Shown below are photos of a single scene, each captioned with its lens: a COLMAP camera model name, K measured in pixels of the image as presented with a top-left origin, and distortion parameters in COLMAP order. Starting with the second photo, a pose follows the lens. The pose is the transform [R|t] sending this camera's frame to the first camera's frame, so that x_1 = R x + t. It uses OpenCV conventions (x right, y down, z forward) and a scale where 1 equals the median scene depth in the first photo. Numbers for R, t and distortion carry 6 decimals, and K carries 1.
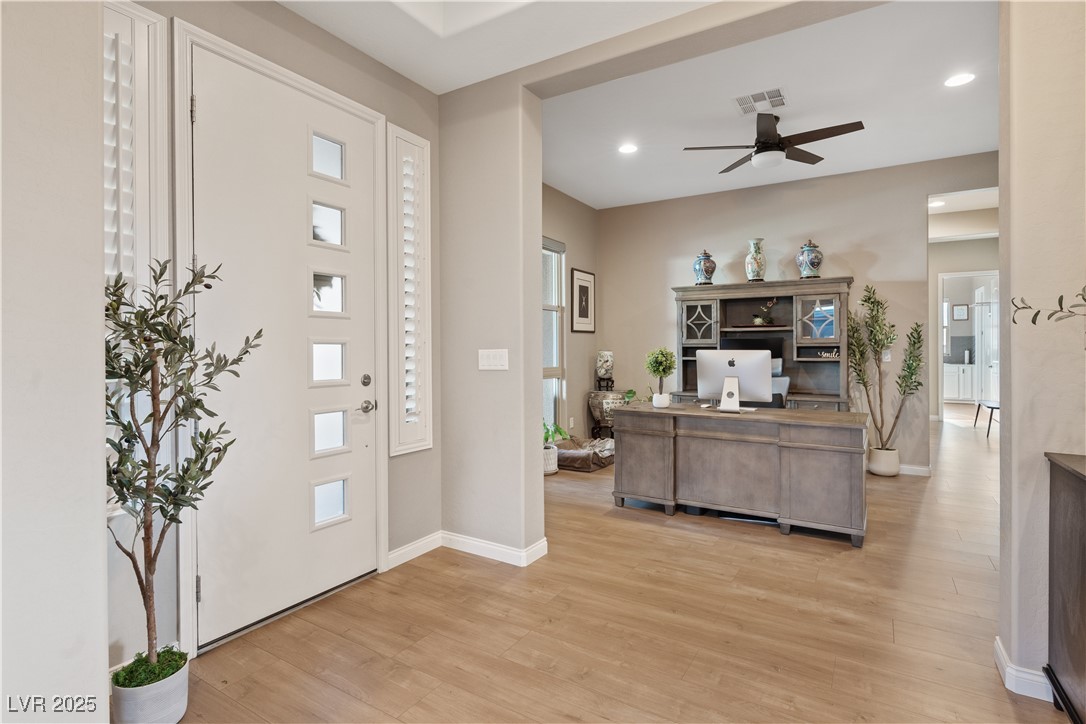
lens RADIAL K [[532.4, 0, 546.2], [0, 532.4, 350.2], [0, 0, 1]] dist [-0.001924, -0.000283]
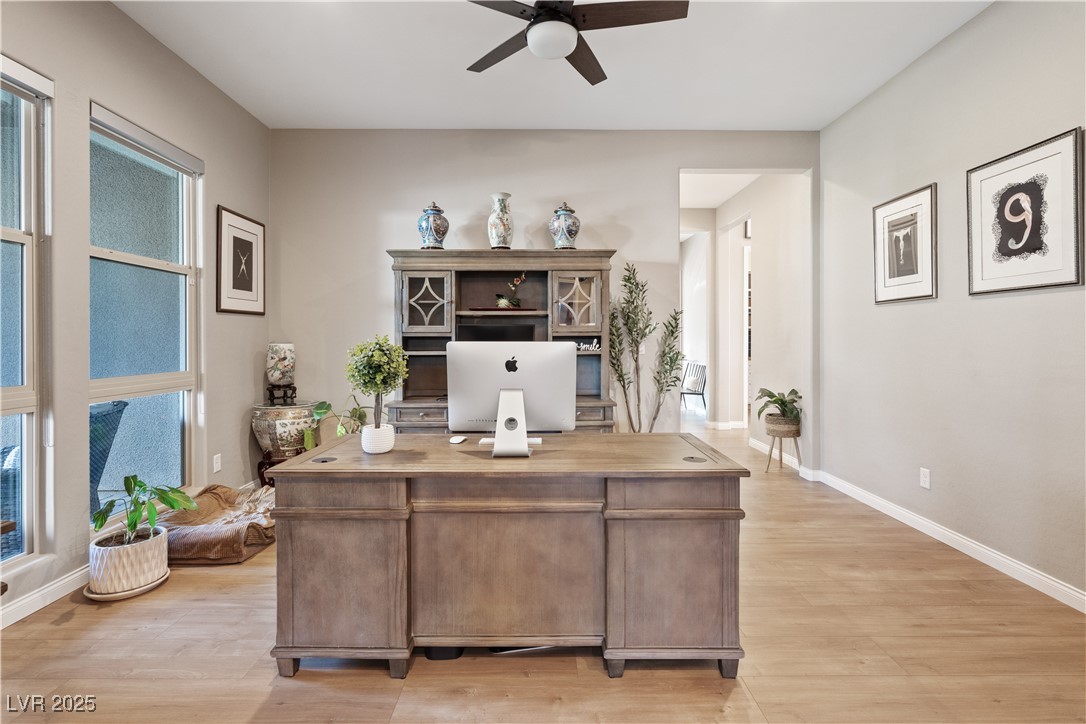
lens RADIAL K [[494.3, 0, 542.4], [0, 494.3, 337.5], [0, 0, 1]] dist [-0.008789, 0.000083]
pose [[0.846458, 0.000858, 0.532455, 0.074422], [0.002673, 0.999979, -0.005860, -0.000903], [-0.532449, 0.006384, 0.846438, 0.396805]]
